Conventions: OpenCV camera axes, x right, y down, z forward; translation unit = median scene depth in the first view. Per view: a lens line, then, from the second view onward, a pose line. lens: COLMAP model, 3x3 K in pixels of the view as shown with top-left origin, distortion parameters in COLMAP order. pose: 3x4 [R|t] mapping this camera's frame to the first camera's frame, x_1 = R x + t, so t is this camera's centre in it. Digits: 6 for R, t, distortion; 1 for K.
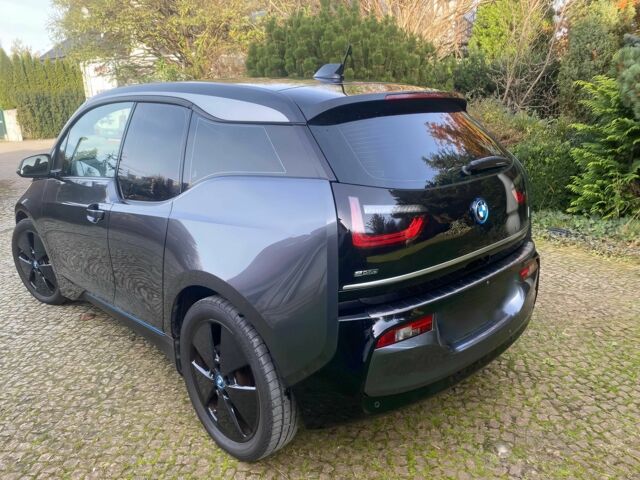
lens RADIAL K [[520.9, 0, 377.1], [0, 520.9, 242.3], [0, 0, 1]] dist [0.005607, -0.006028]
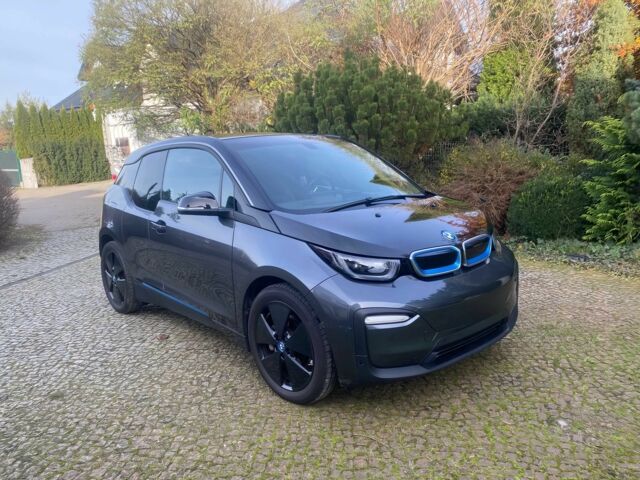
lens RADIAL K [[520.9, 0, 377.1], [0, 520.9, 242.3], [0, 0, 1]] dist [0.005607, -0.006028]
pose [[0.999829, -0.018397, 0.002057, -0.068356], [0.018502, 0.996739, -0.078538, 0.025705], [-0.000605, 0.078563, 0.996909, -0.084589]]
